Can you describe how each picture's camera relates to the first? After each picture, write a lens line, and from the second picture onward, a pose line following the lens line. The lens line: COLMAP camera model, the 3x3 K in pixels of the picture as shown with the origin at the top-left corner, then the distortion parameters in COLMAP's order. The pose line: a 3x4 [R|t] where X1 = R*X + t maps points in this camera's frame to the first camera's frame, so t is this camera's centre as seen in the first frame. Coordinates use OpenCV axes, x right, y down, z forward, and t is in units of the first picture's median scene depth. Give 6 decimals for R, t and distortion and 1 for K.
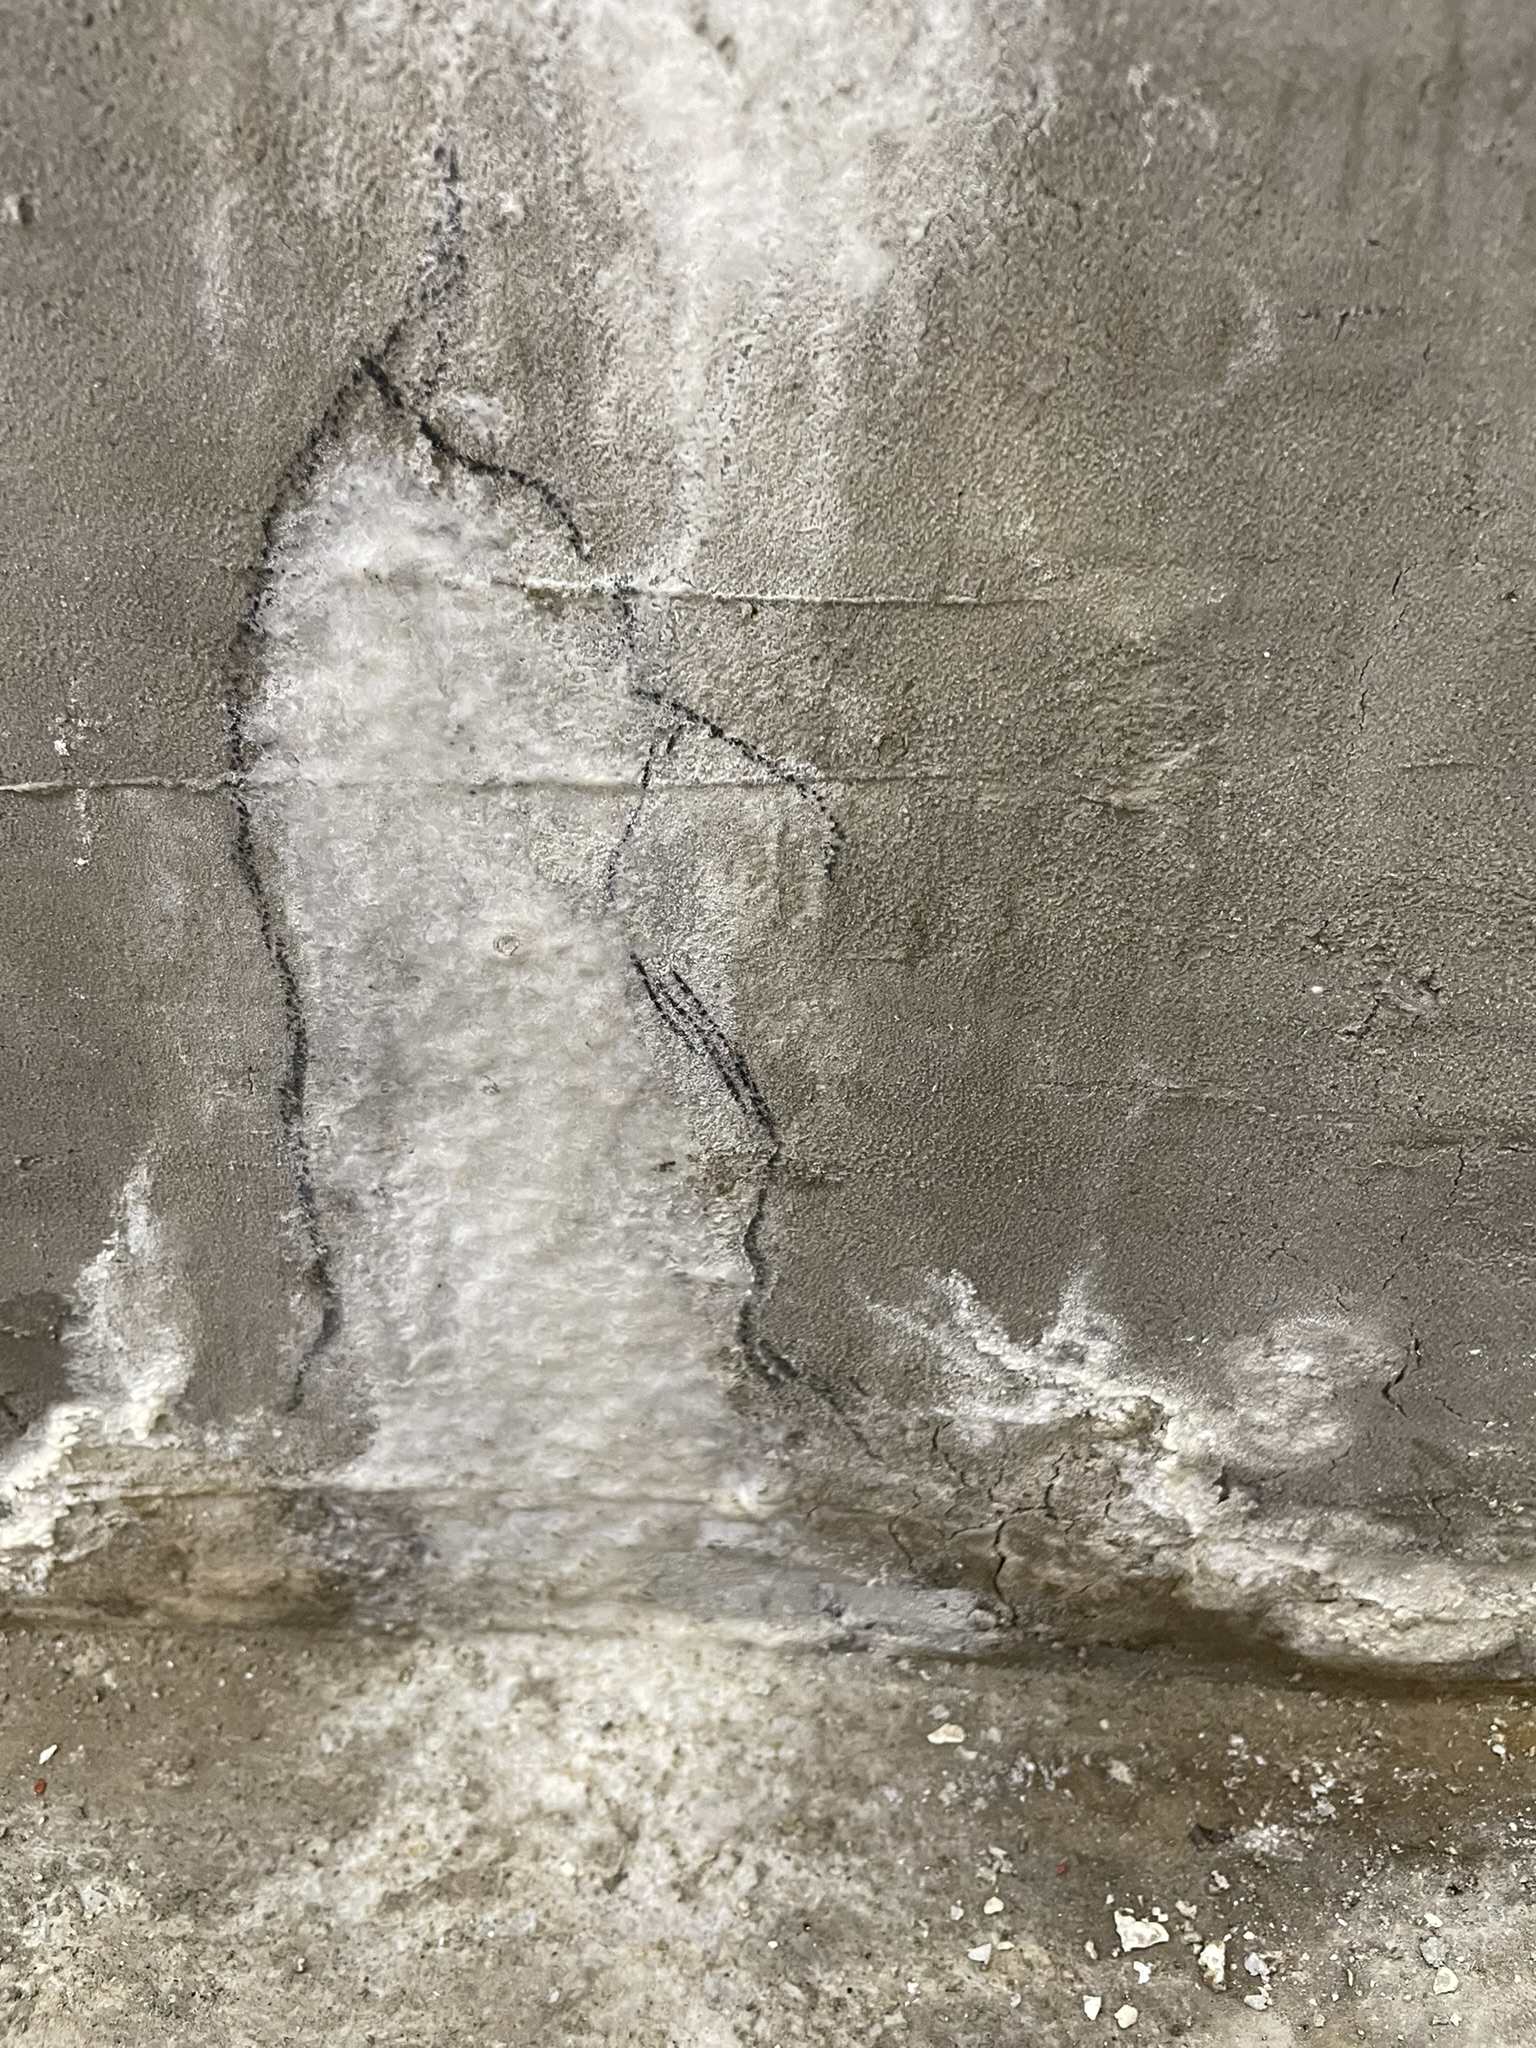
lens RADIAL K [[1525.9, 0, 763.9], [0, 1525.9, 1028.7], [0, 0, 1]] dist [0.047273, -0.085594]
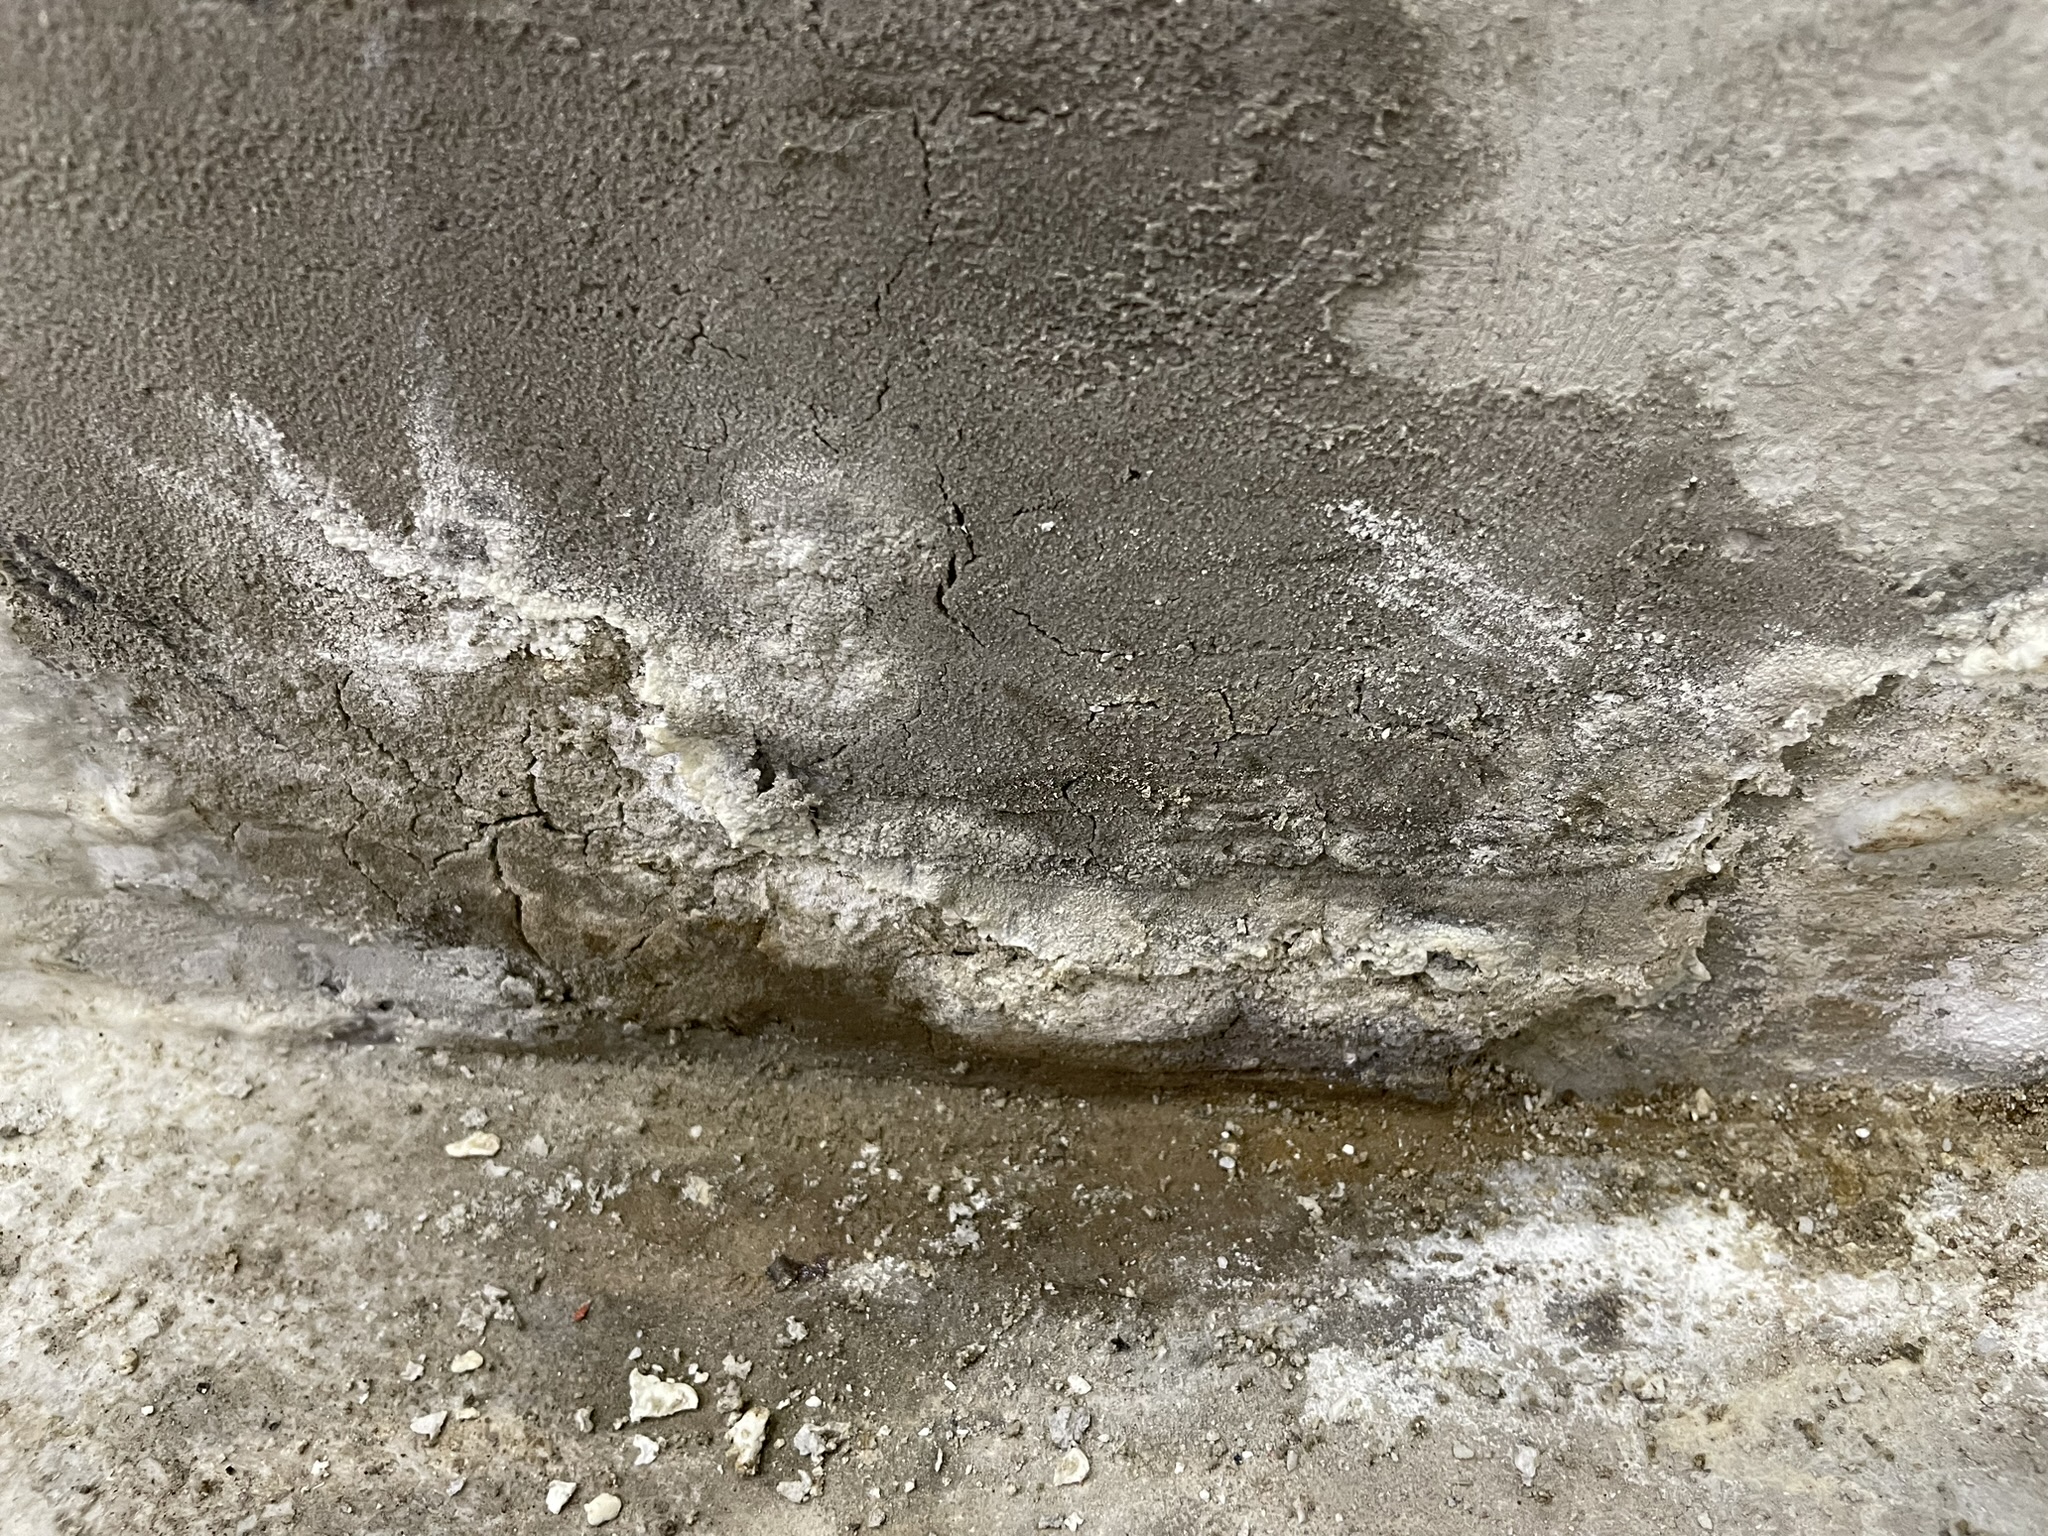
lens RADIAL K [[1525.9, 0, 1035.1], [0, 1525.9, 749.1], [0, 0, 1]] dist [0.047273, -0.085594]
pose [[0.999995, -0.001006, 0.002933, 0.499766], [0.000747, 0.996227, 0.086788, 0.273045], [-0.003009, -0.086786, 0.996222, 0.377774]]
